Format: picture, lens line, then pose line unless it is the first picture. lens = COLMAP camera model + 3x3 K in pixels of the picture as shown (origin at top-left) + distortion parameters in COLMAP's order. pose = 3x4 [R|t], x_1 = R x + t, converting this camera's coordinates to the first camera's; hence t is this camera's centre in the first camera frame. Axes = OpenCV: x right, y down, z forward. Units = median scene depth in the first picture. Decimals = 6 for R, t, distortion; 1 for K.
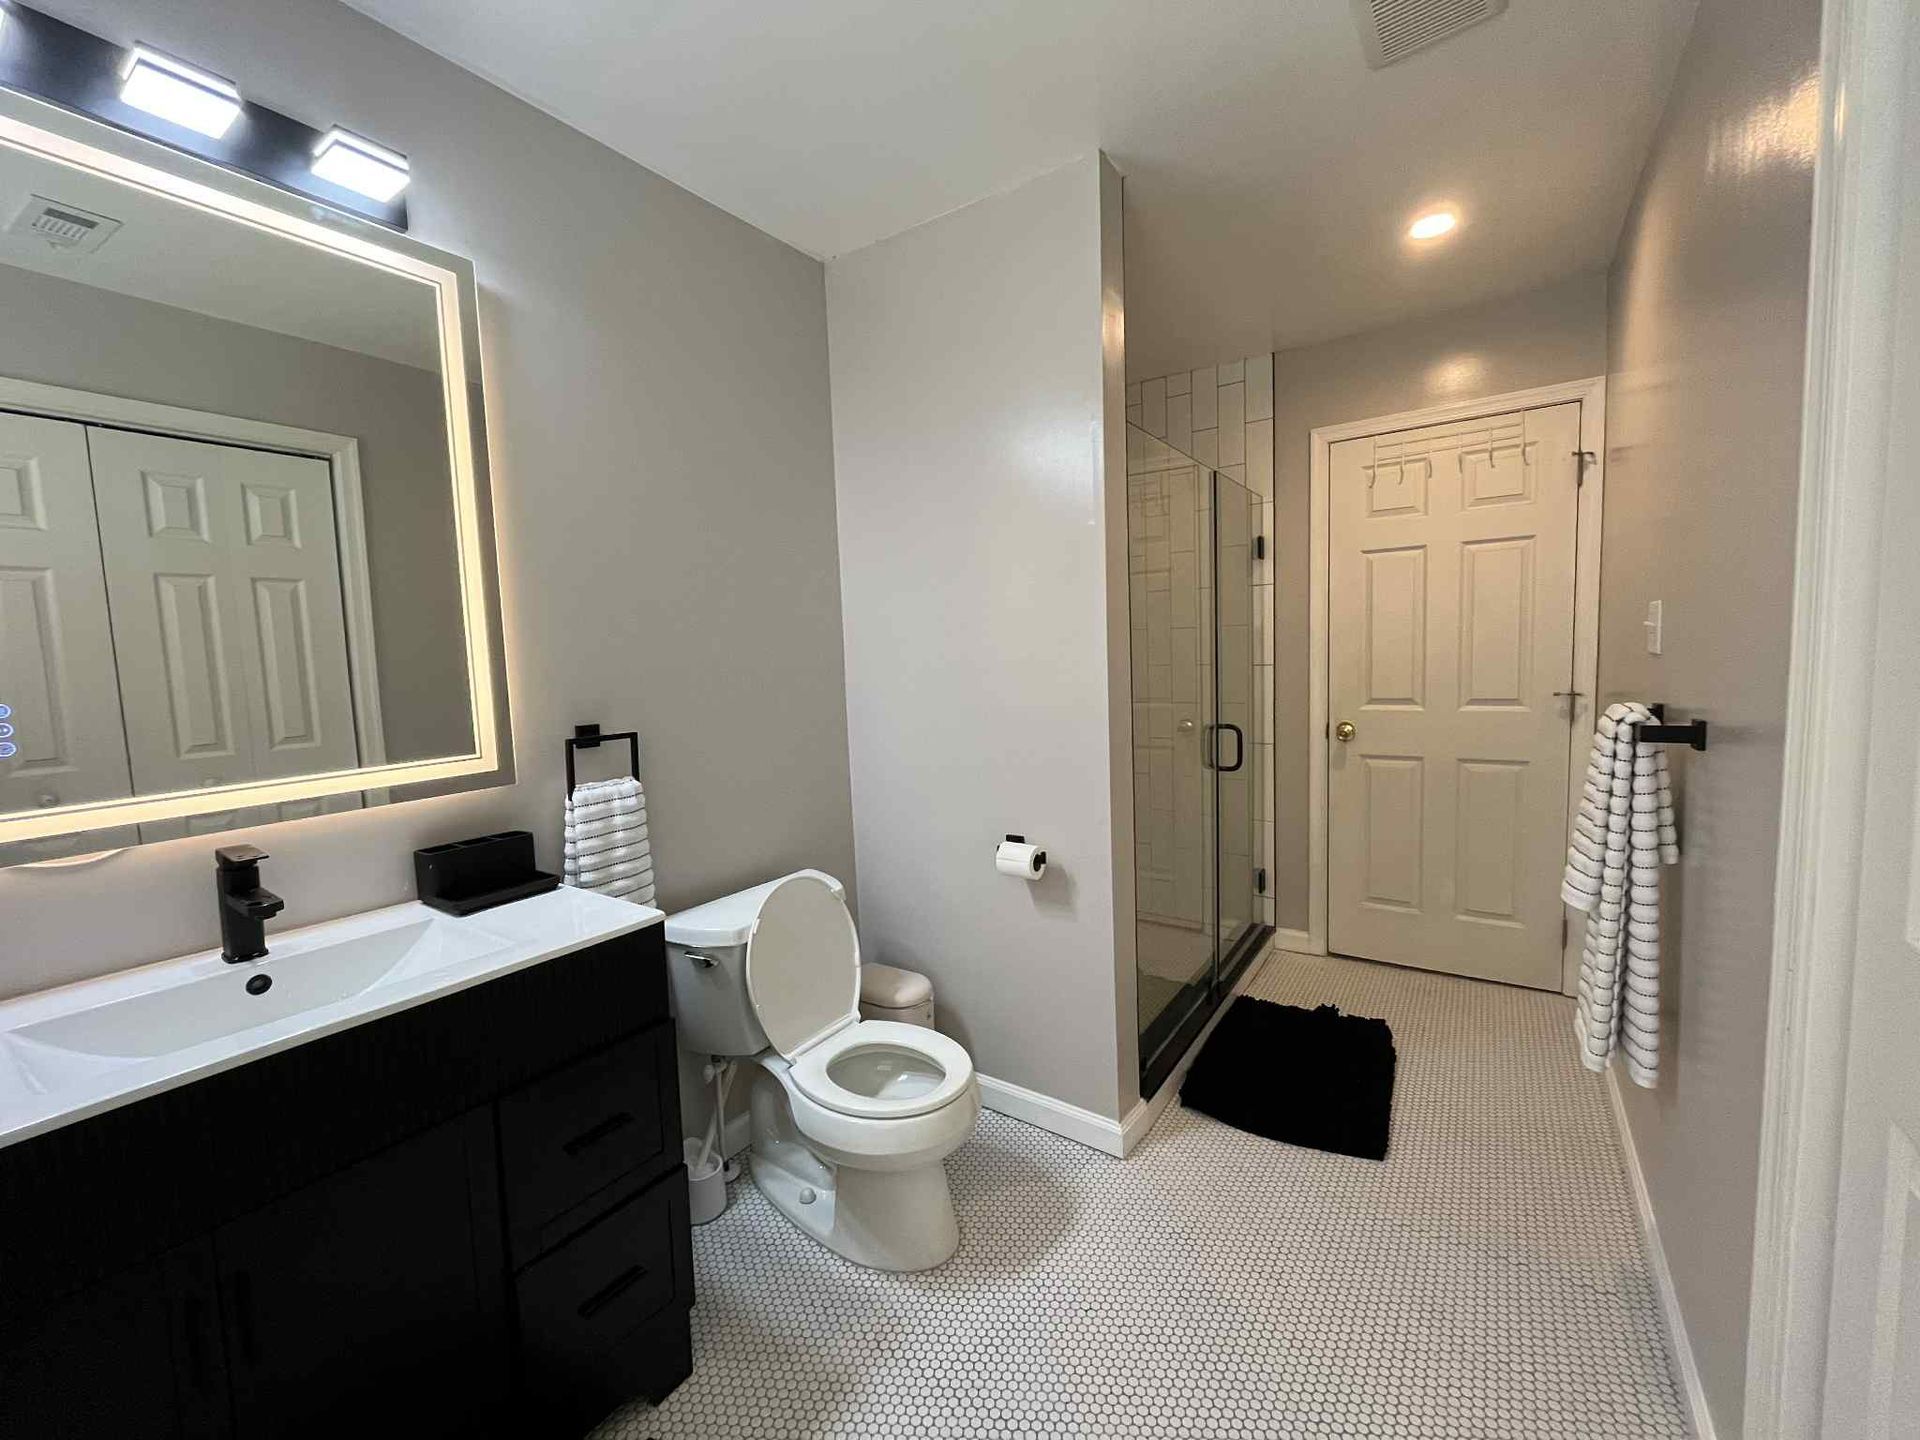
lens RADIAL K [[774.4, 0, 960.0], [0, 774.4, 720.0], [0, 0, 1]] dist [-0.002755, -0.000514]
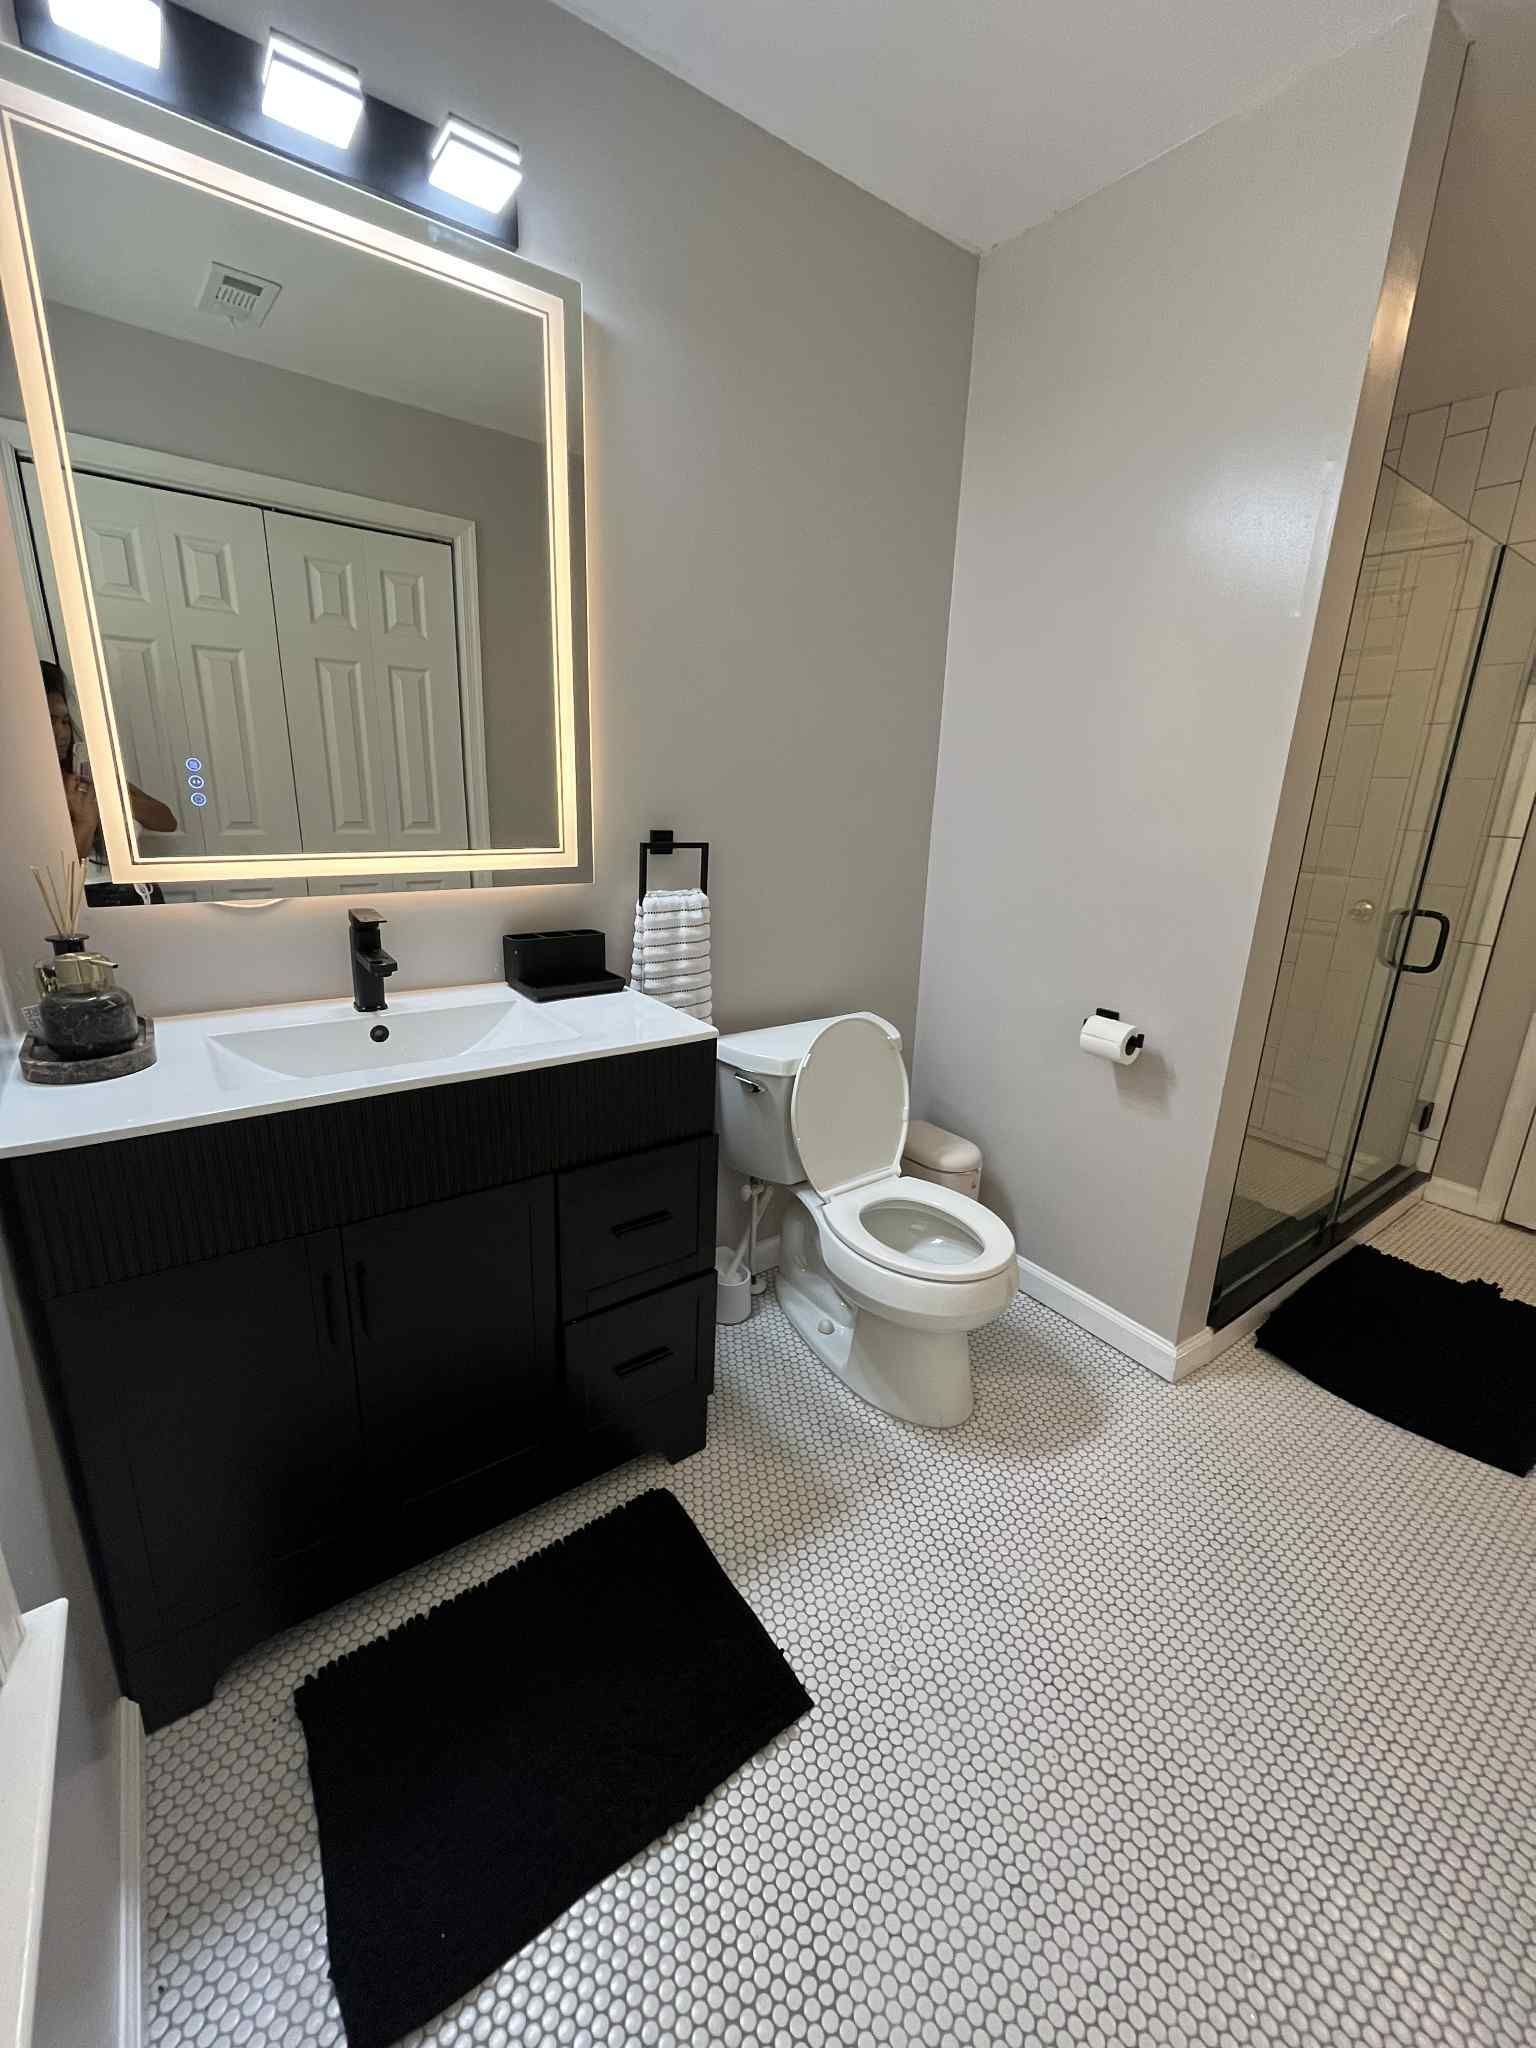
lens RADIAL K [[826.0, 0, 770.6], [0, 826.0, 1023.5], [0, 0, 1]] dist [-0.002755, -0.000514]
pose [[0.942381, 0.157421, -0.295190, -0.009706], [-0.097935, 0.973529, 0.206518, 0.014265], [0.319887, -0.165709, 0.932852, 0.037071]]
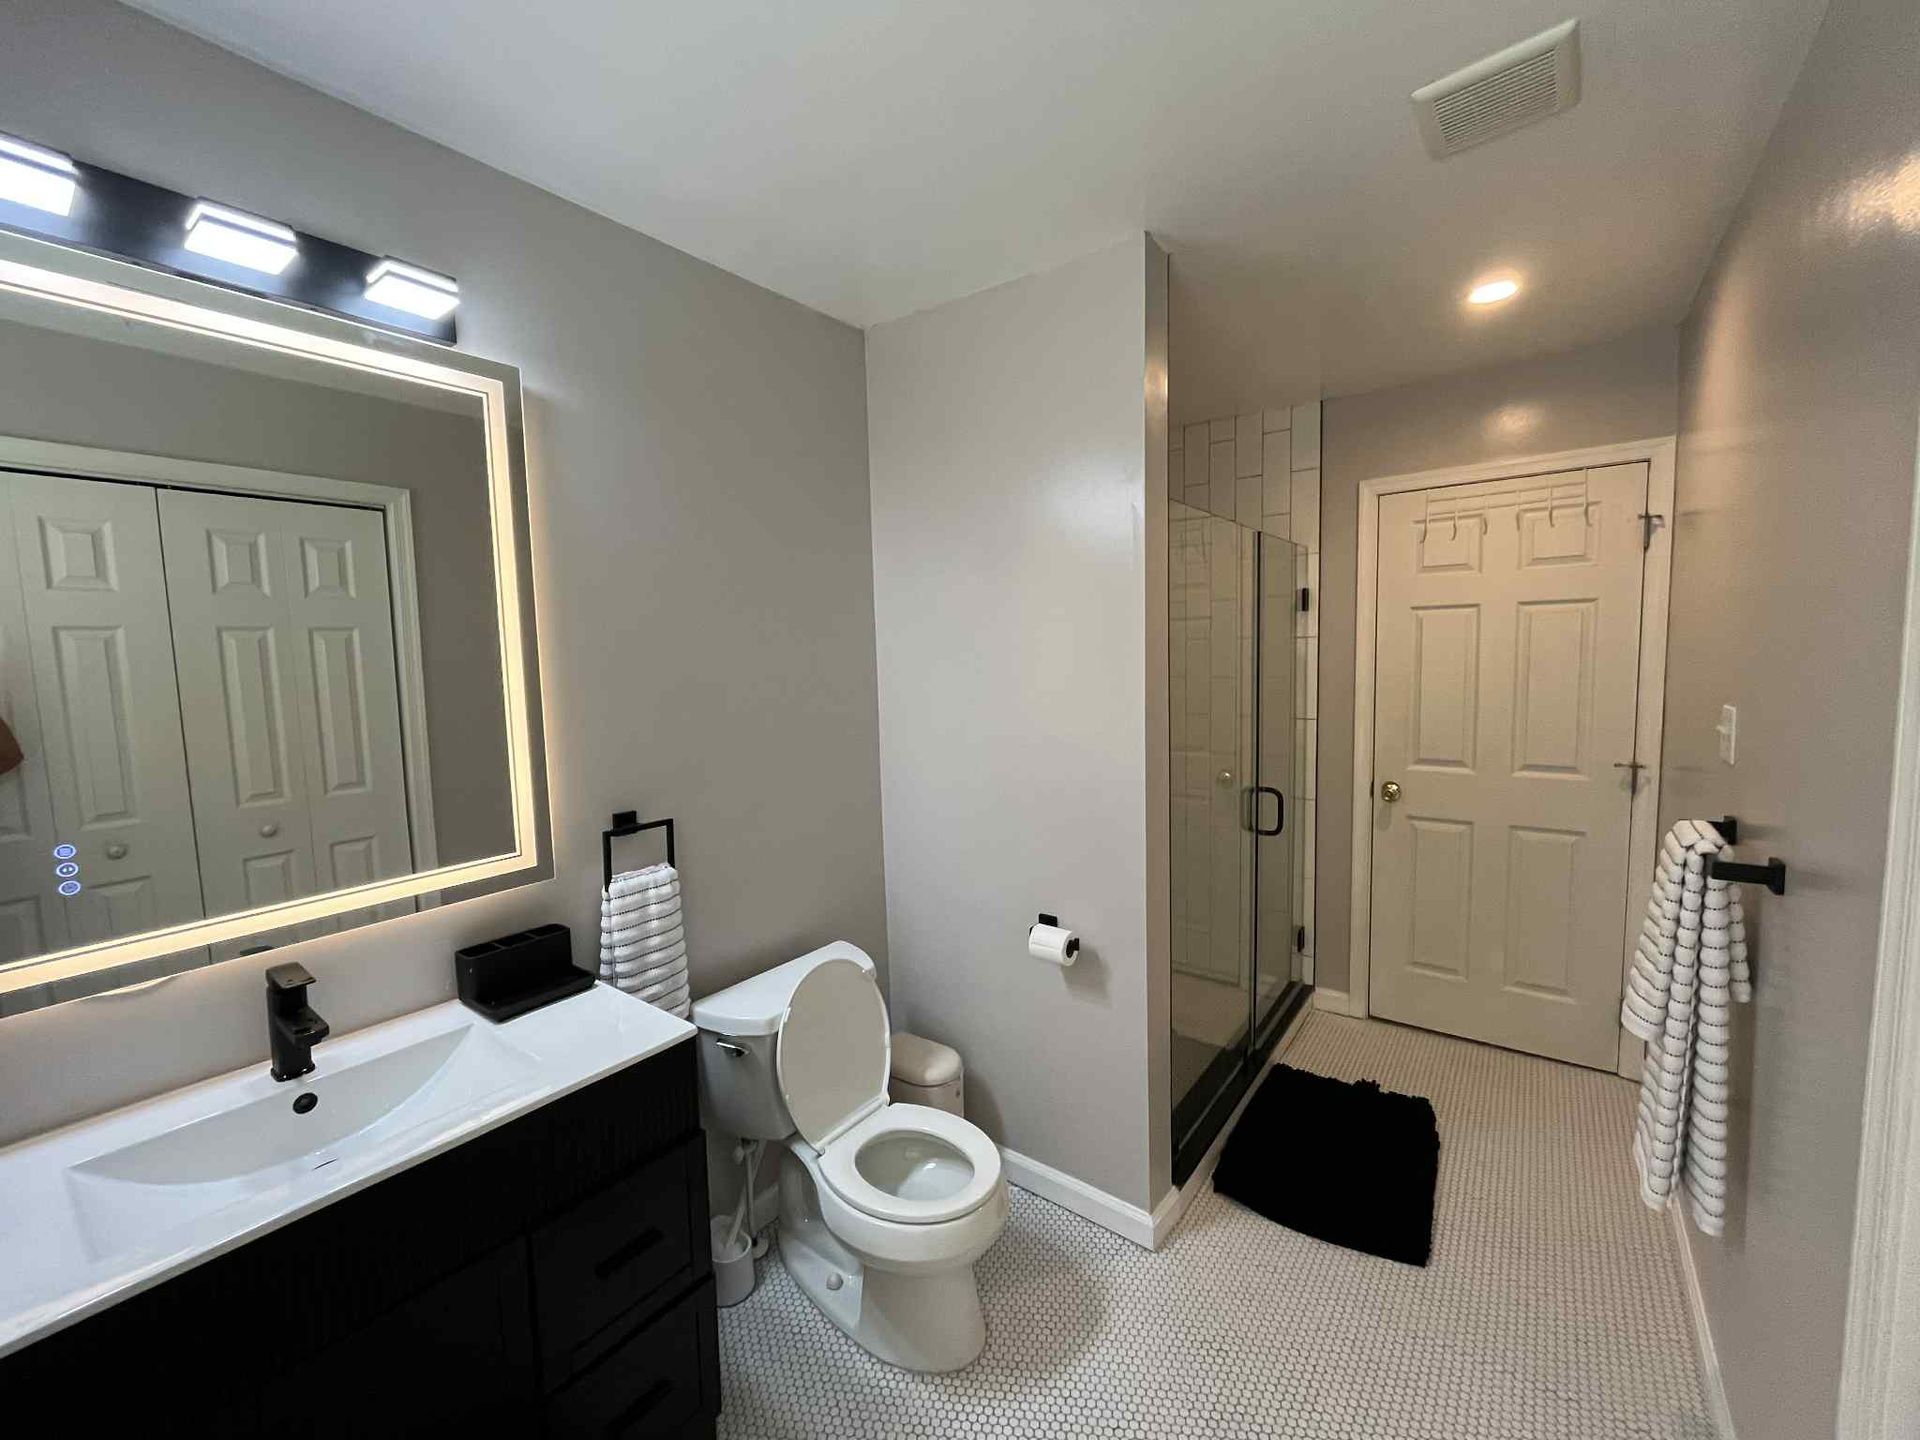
lens RADIAL K [[774.4, 0, 960.0], [0, 774.4, 720.0], [0, 0, 1]] dist [-0.002755, -0.000514]
pose [[0.998925, 0.014672, -0.043984, -0.001647], [-0.014568, 0.999890, 0.002683, -0.114618], [0.044018, -0.002039, 0.999029, 0.010039]]
